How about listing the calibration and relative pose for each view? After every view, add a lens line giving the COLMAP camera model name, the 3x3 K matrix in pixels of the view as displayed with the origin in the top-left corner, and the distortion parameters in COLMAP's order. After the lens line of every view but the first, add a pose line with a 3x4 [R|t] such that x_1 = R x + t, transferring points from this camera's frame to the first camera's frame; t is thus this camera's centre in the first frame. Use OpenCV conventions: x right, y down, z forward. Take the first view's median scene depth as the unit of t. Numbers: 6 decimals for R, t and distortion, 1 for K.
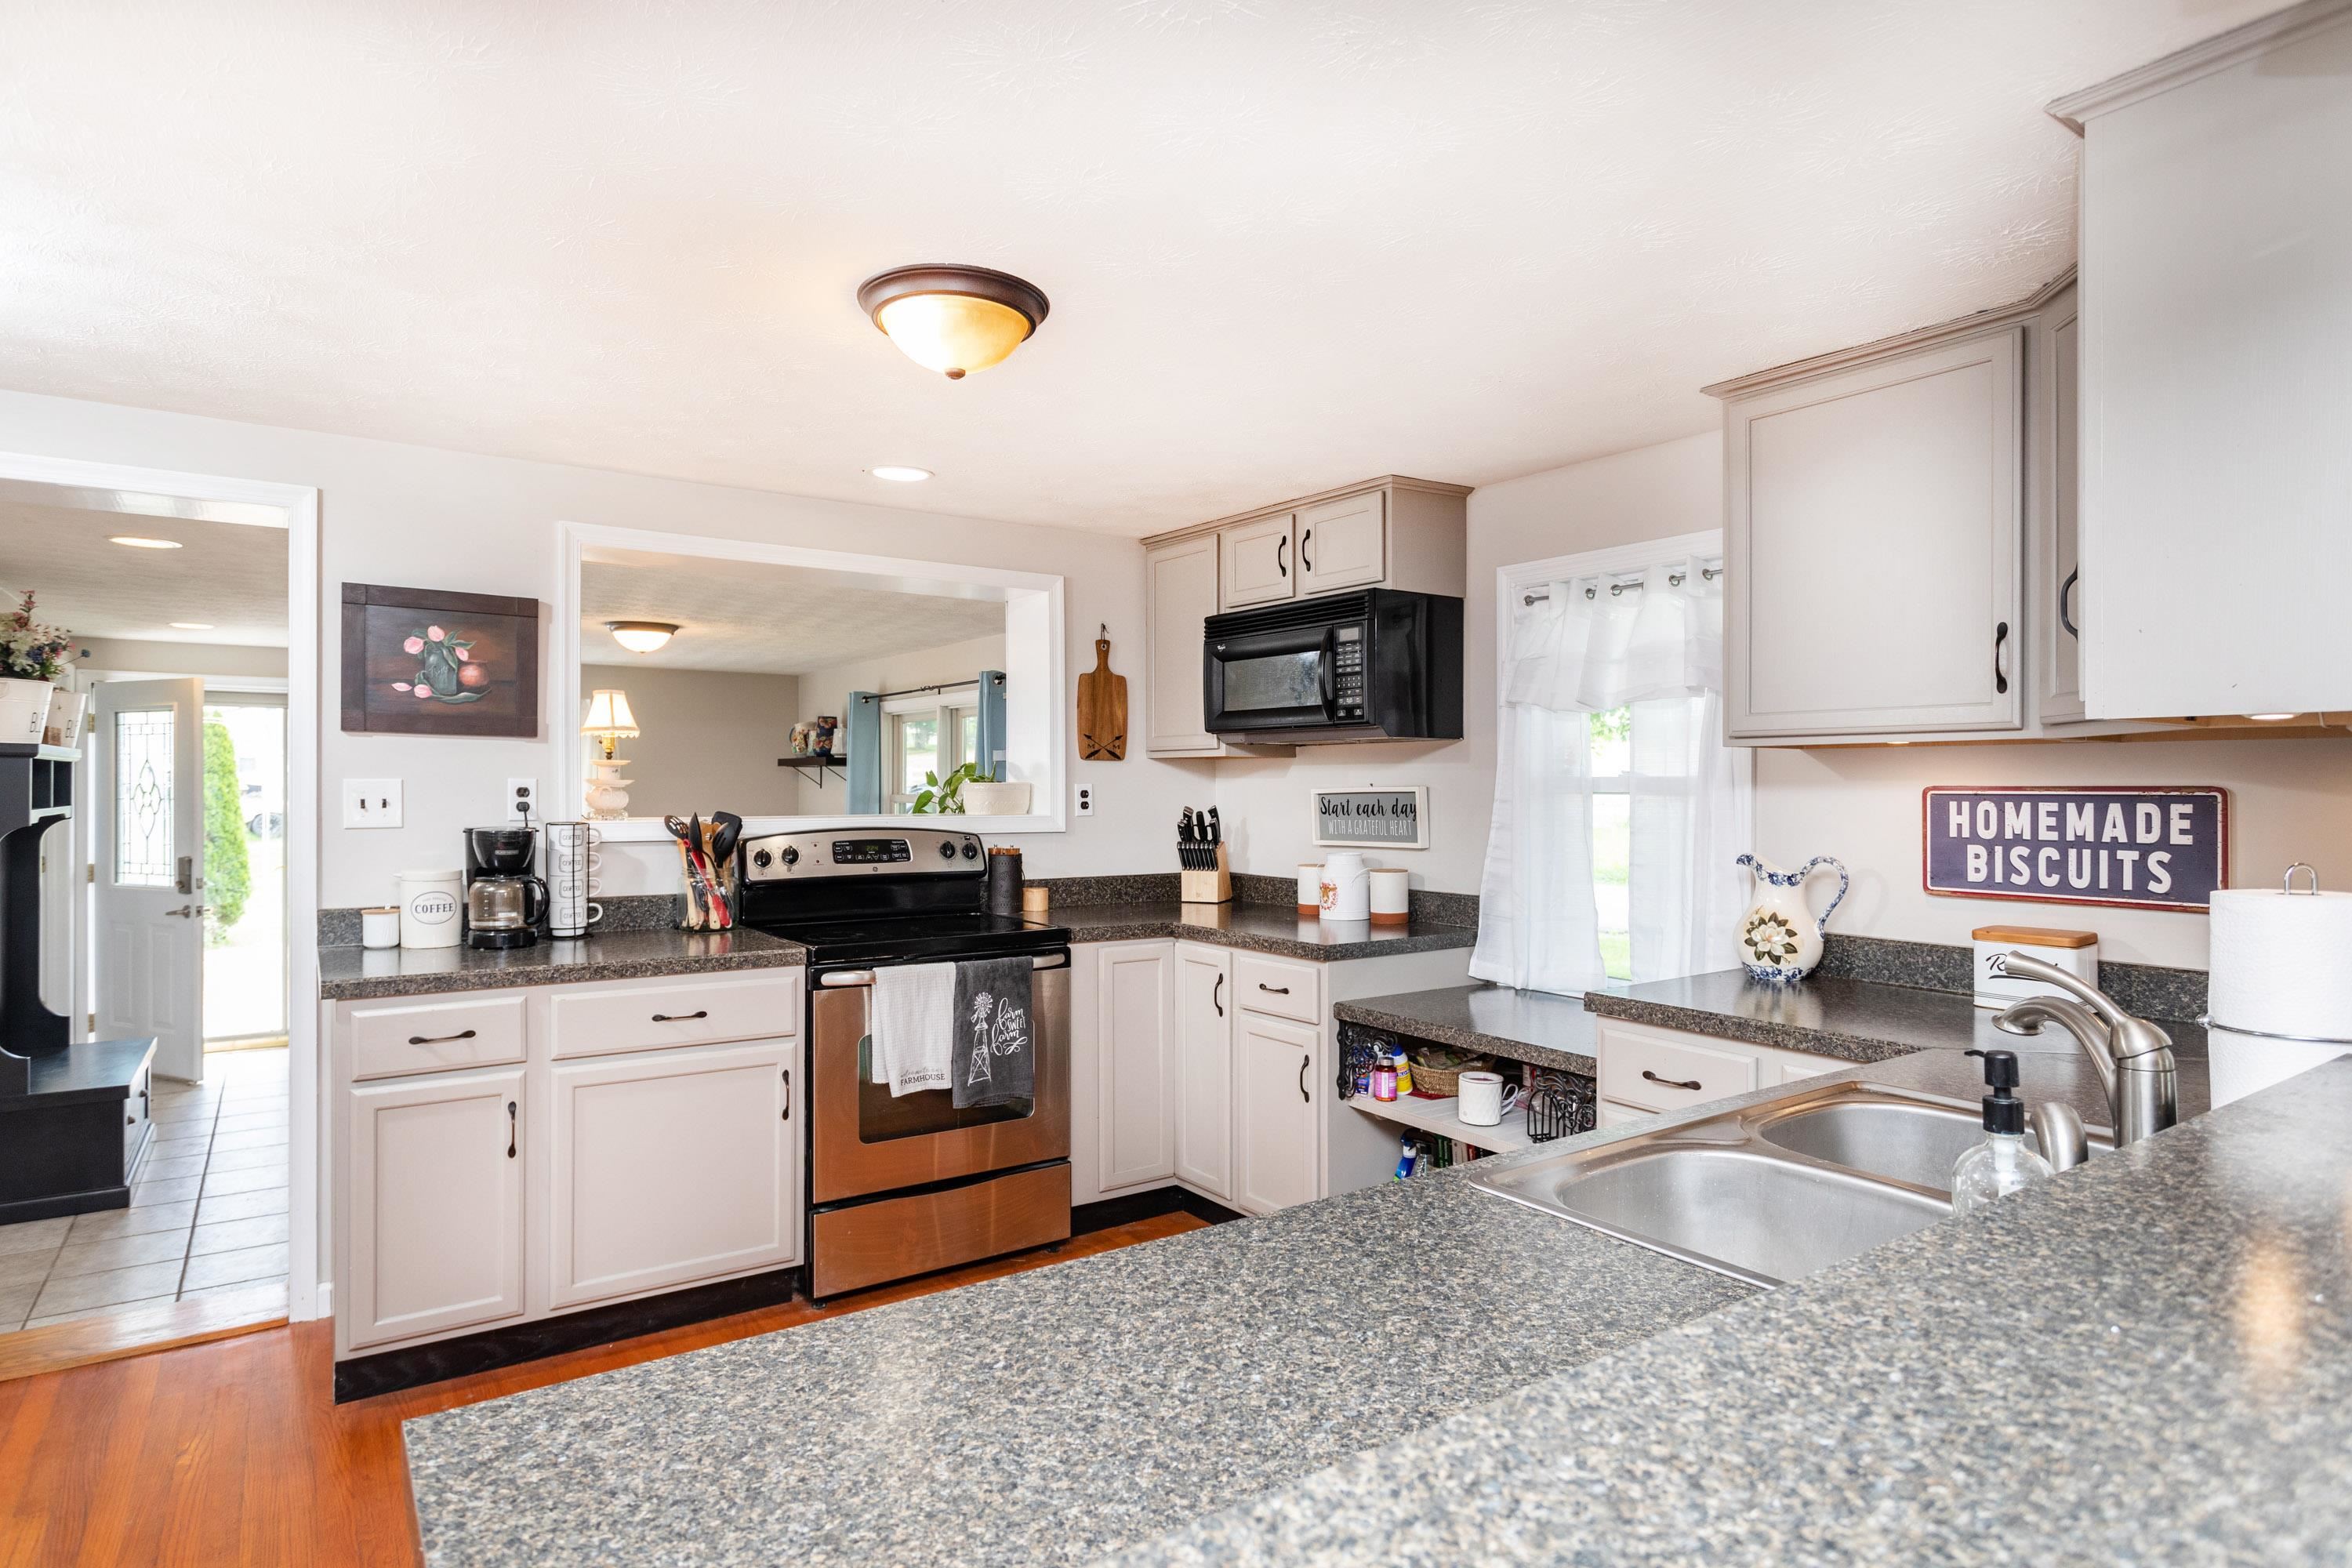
lens RADIAL K [[1273.3, 0, 1177.0], [0, 1273.3, 786.9], [0, 0, 1]] dist [-0.000317, -0.000199]
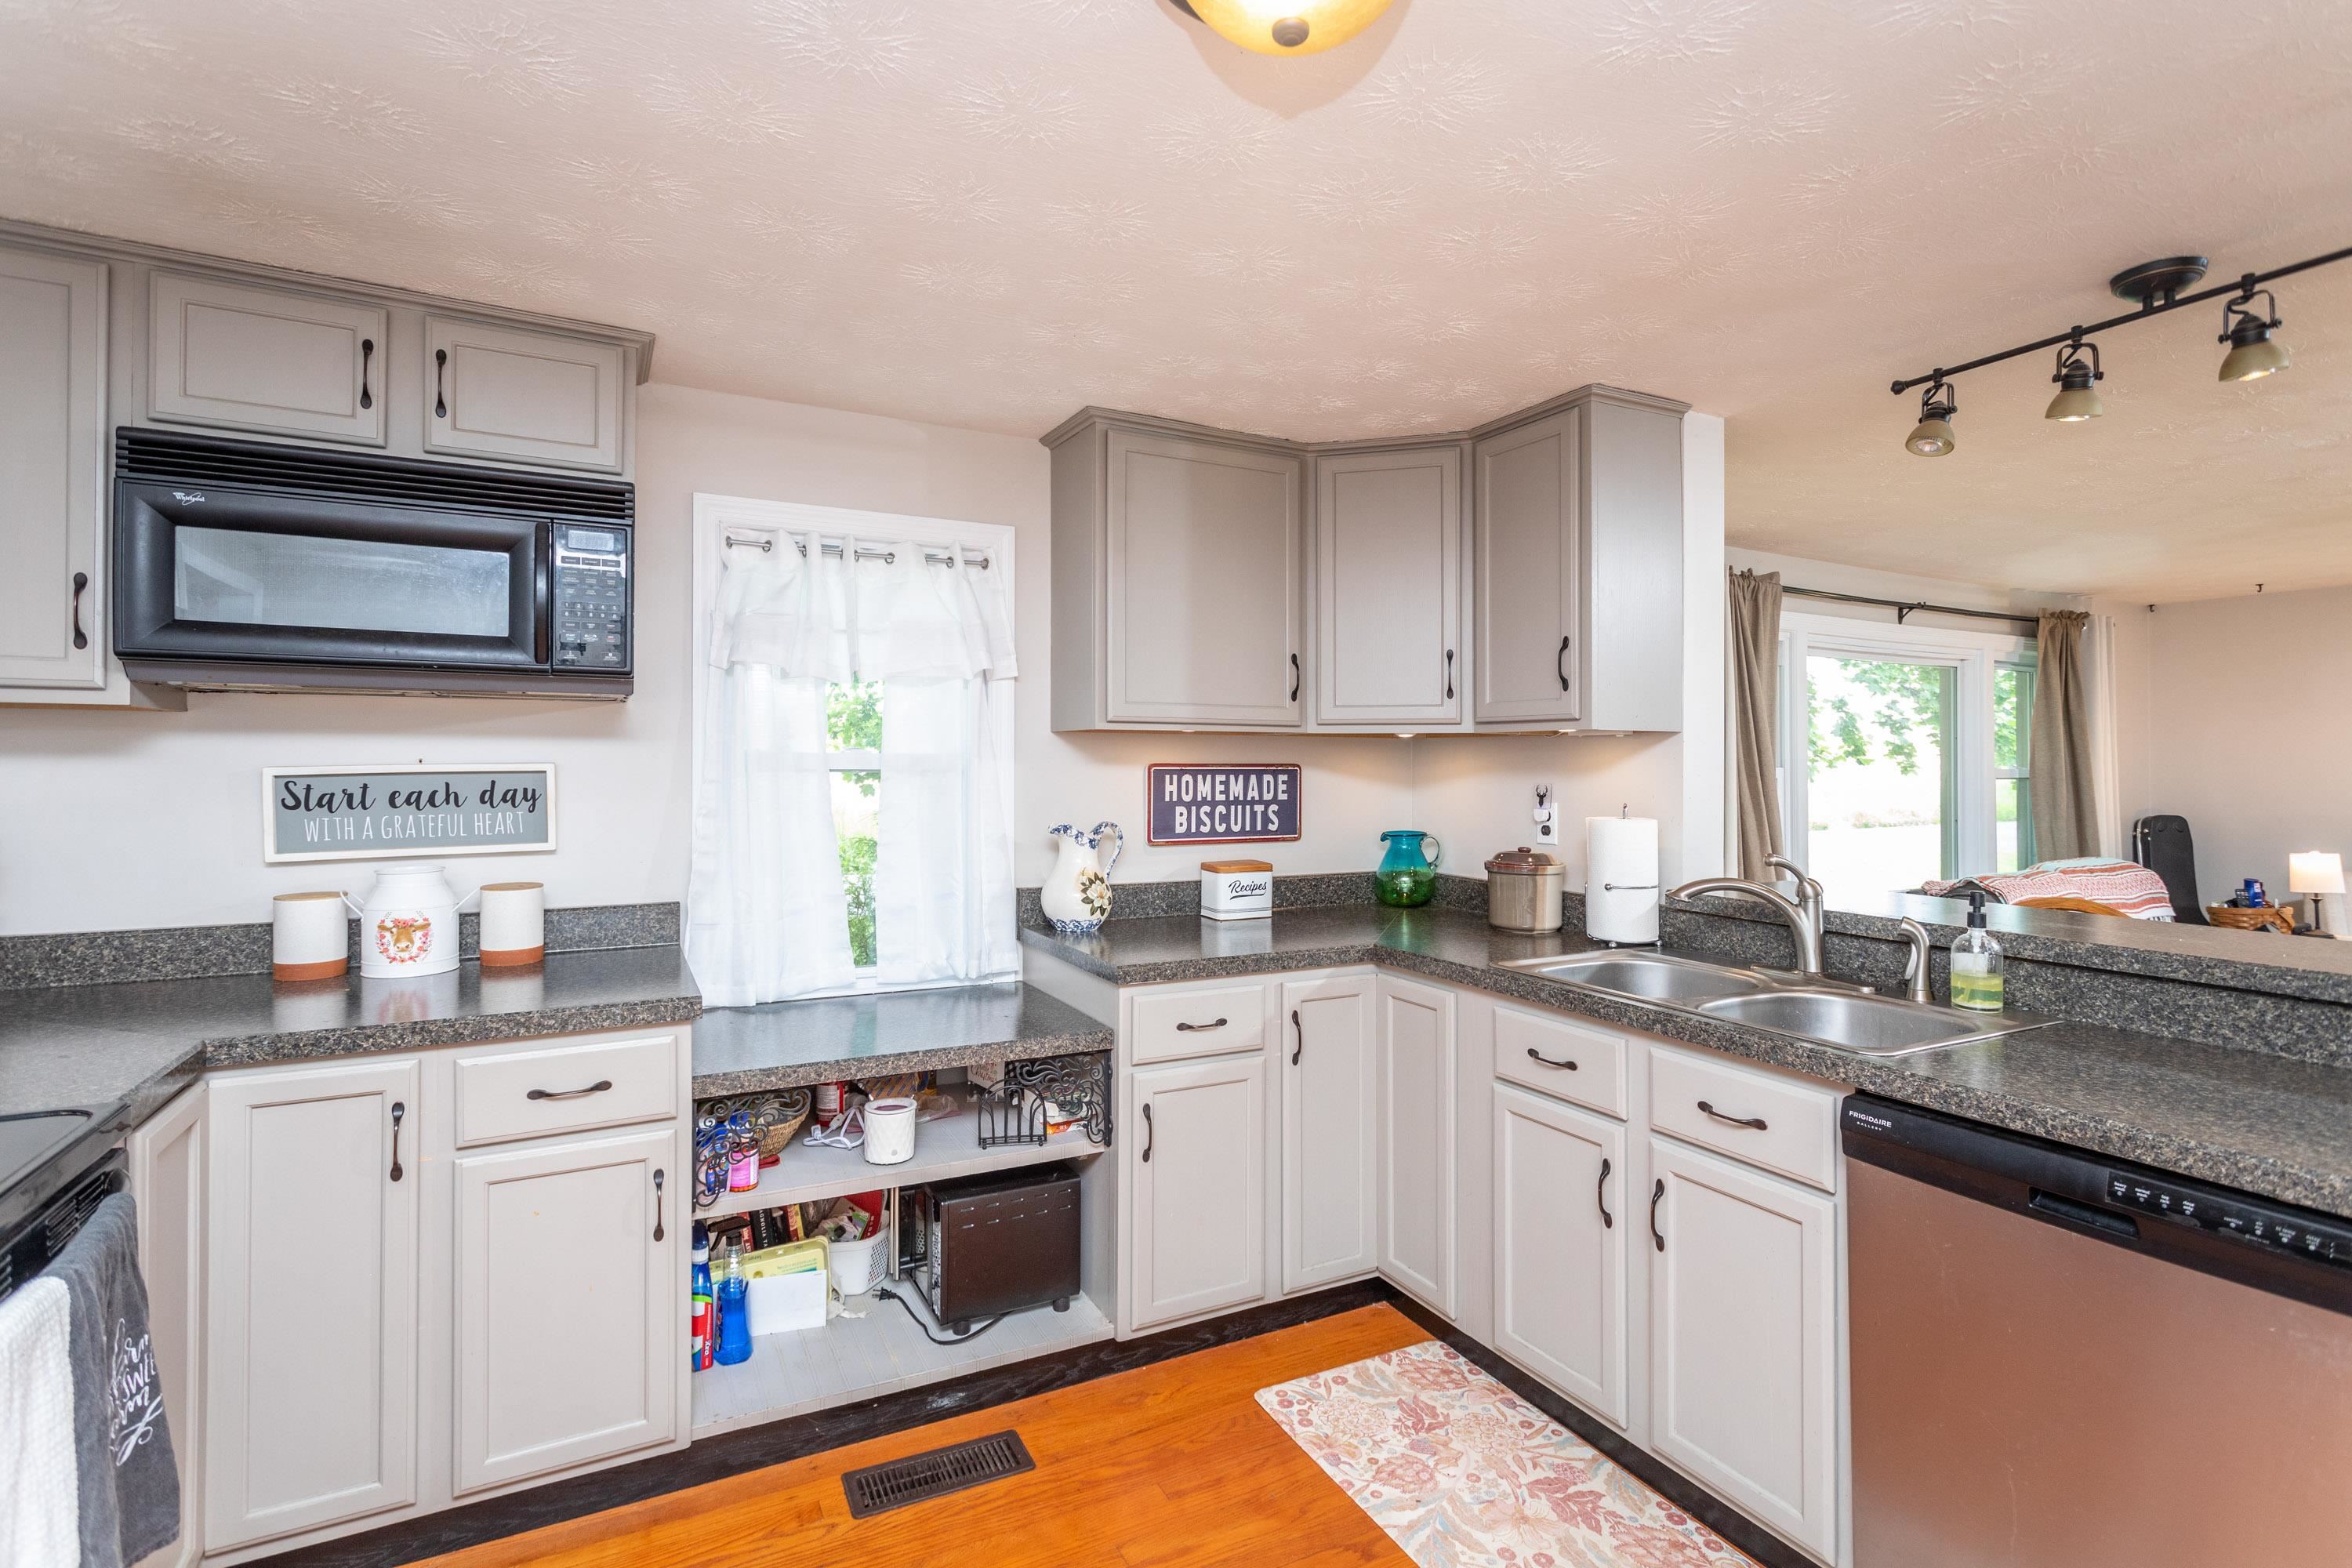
lens RADIAL K [[1135.9, 0, 1202.2], [0, 1135.9, 742.3], [0, 0, 1]] dist [0.002474, 0.001173]
pose [[0.120825, 0.011824, 0.992603, -0.599537], [-0.004602, 0.999925, -0.011351, -0.009974], [-0.992663, -0.003197, 0.120871, 0.839344]]
